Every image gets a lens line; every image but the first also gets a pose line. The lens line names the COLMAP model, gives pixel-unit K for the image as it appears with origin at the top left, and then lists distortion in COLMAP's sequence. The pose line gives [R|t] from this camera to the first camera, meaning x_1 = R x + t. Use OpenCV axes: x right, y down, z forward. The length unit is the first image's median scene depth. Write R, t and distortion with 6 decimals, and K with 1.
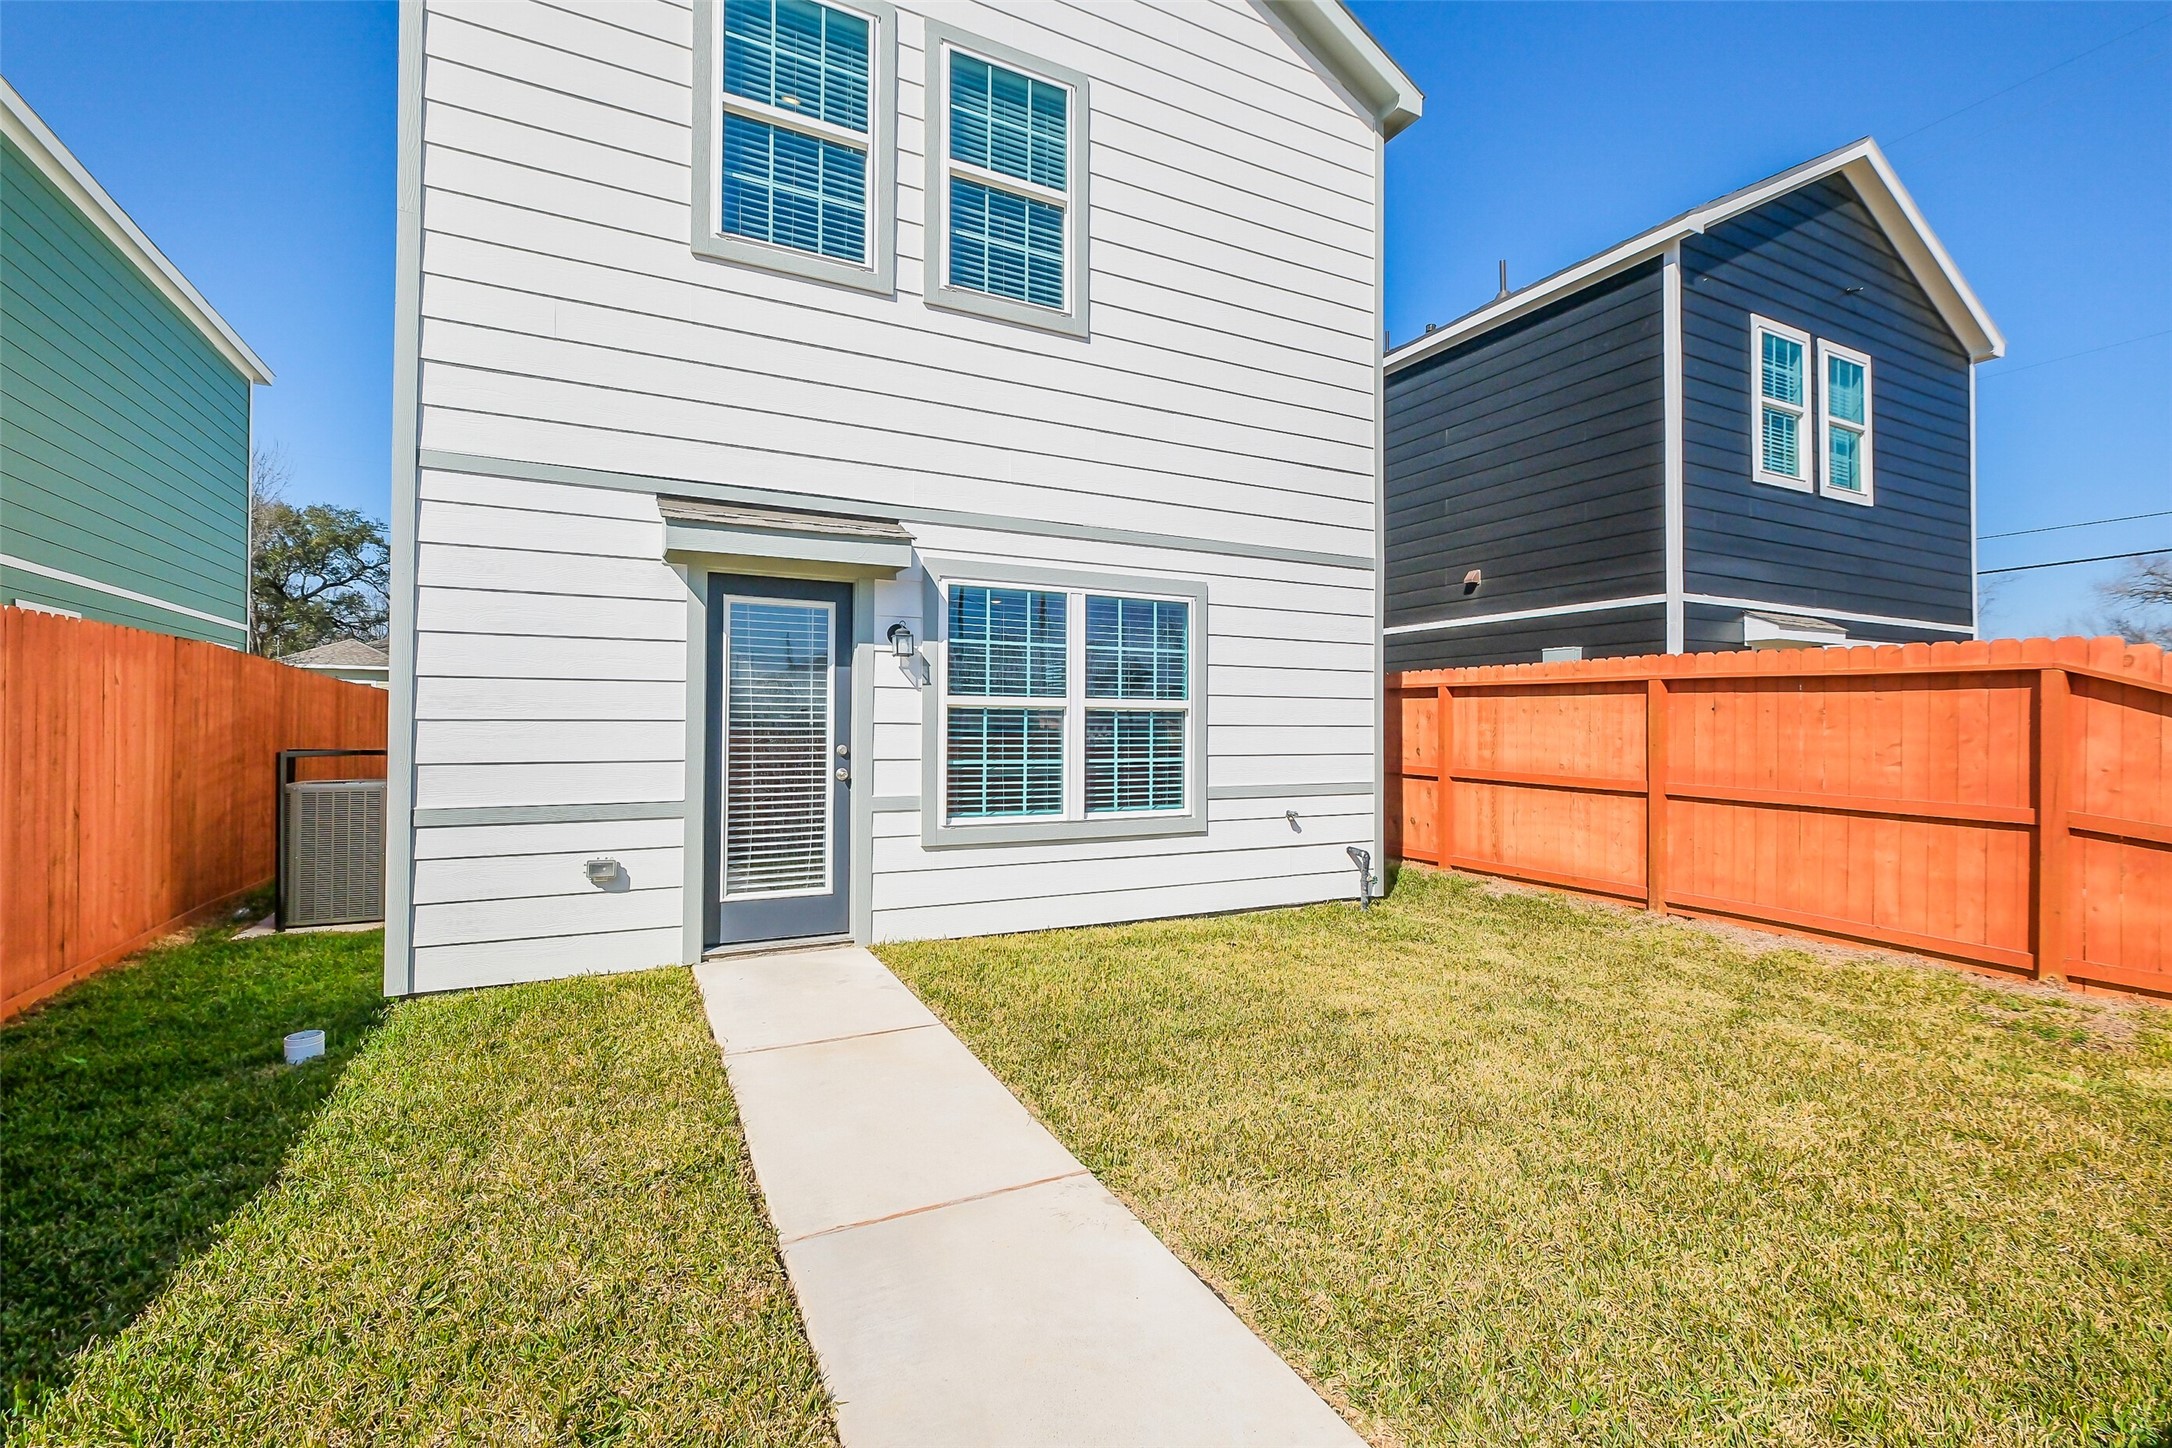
lens RADIAL K [[955.9, 0, 1082.5], [0, 955.9, 720.5], [0, 0, 1]] dist [-0.001874, 0.000441]
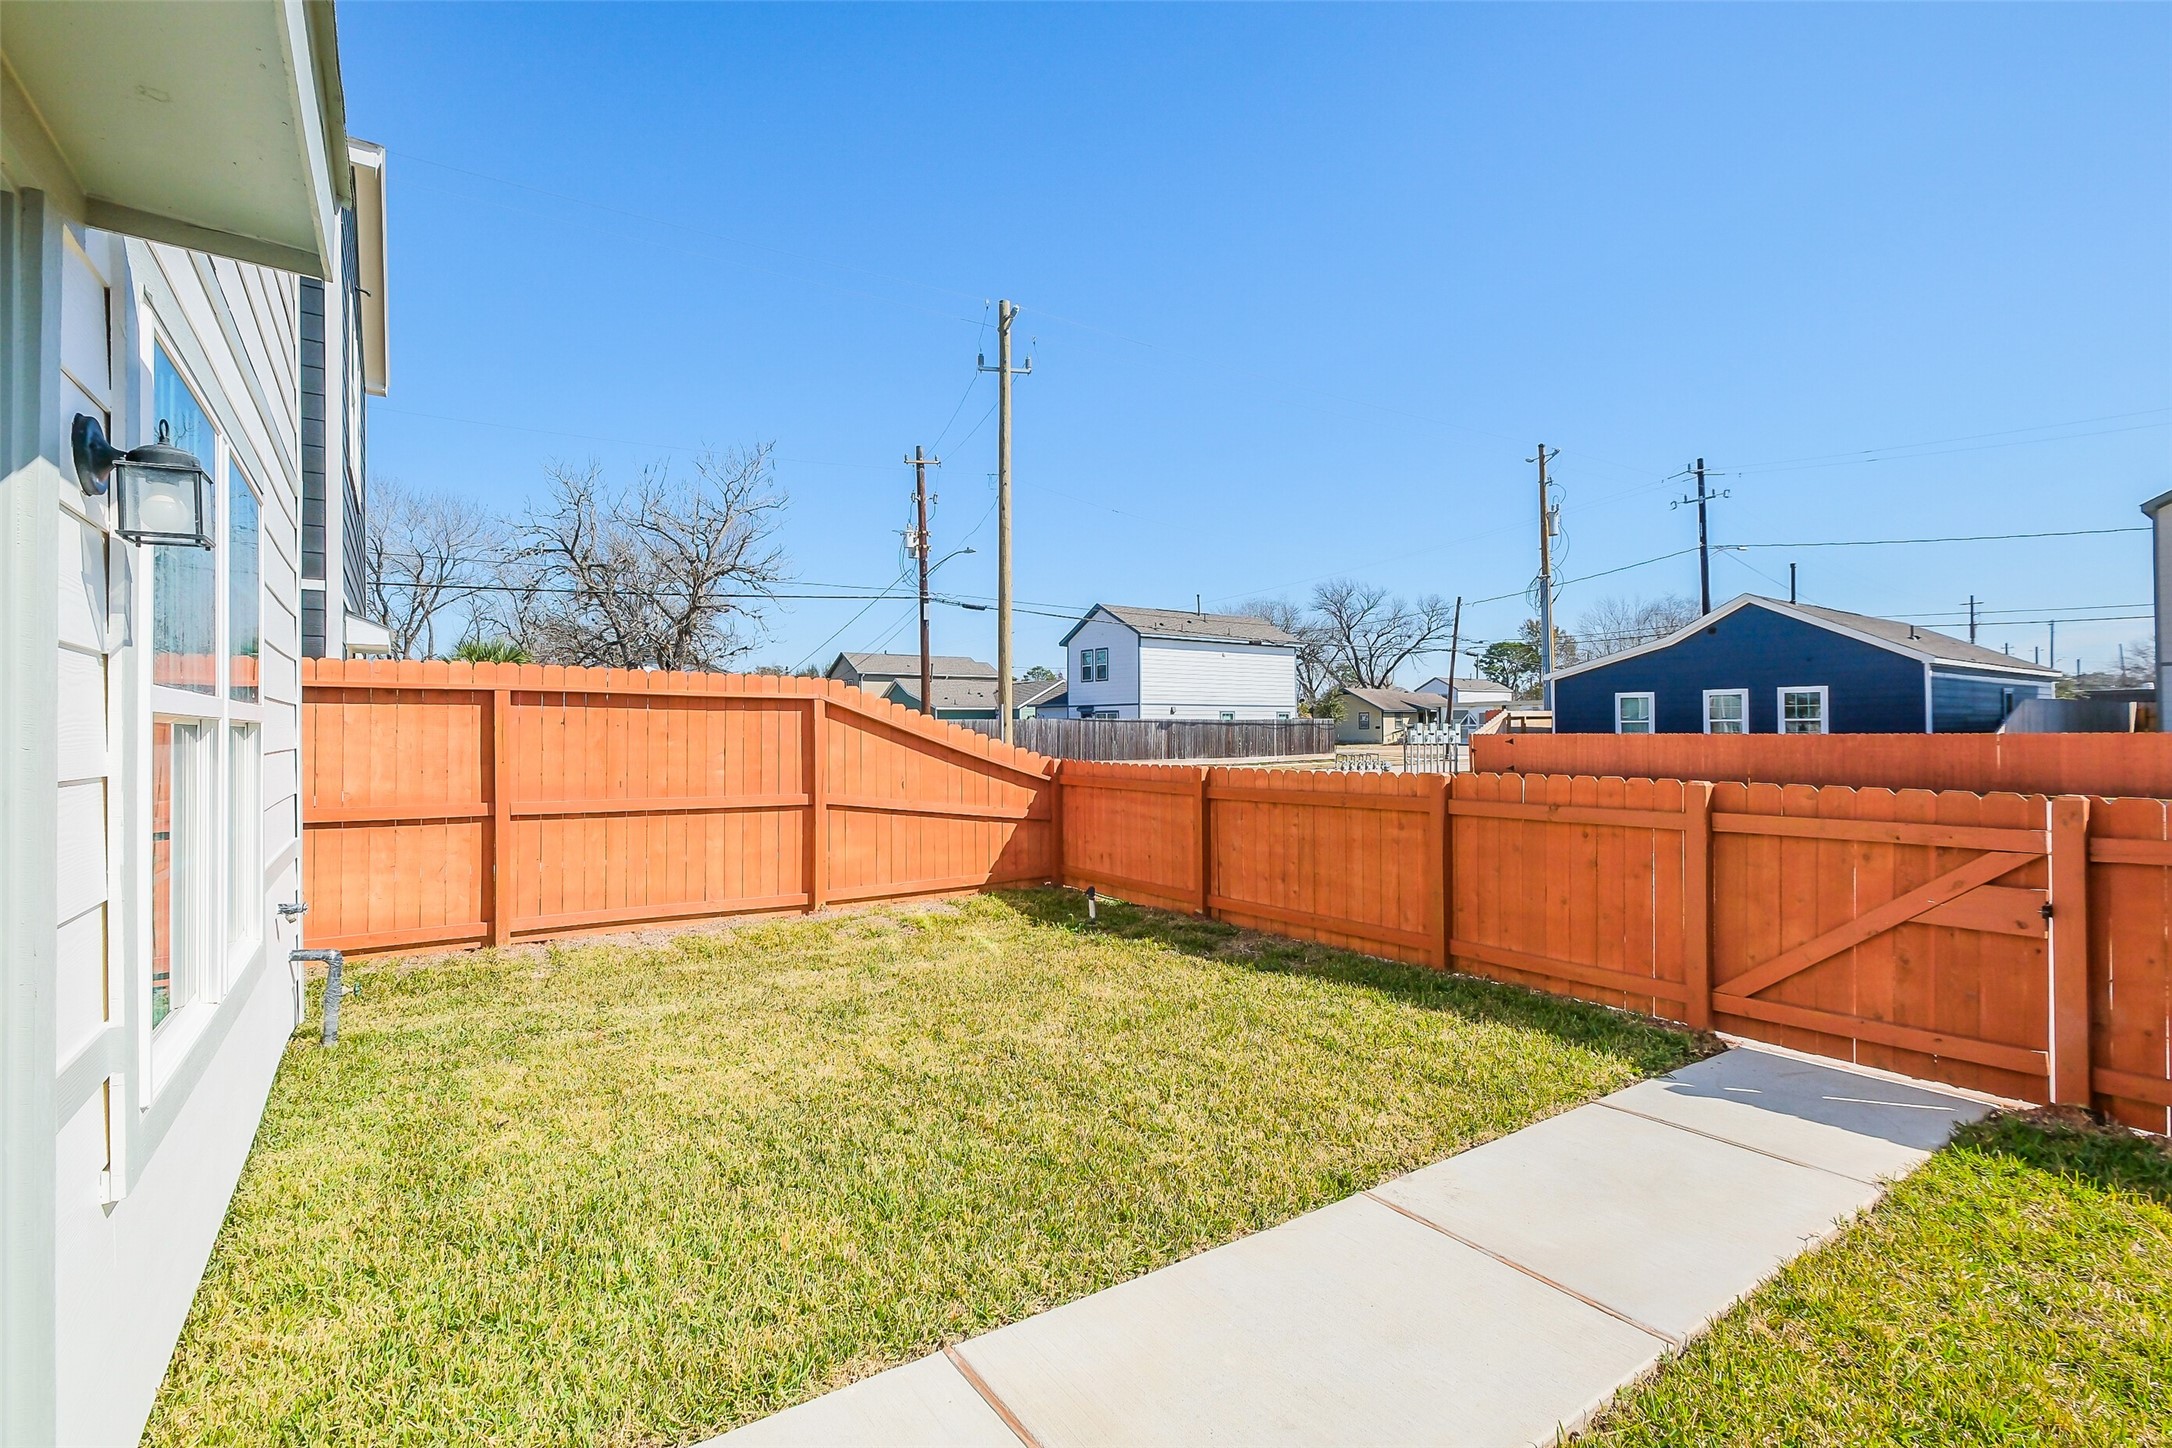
lens RADIAL K [[955.9, 0, 1078.9], [0, 955.9, 730.9], [0, 0, 1]] dist [-0.001874, 0.000441]
pose [[-0.173692, 0.011136, 0.984737, -0.442539], [0.011078, 0.999895, -0.009353, 0.012698], [-0.984738, 0.009285, -0.173797, 0.716324]]
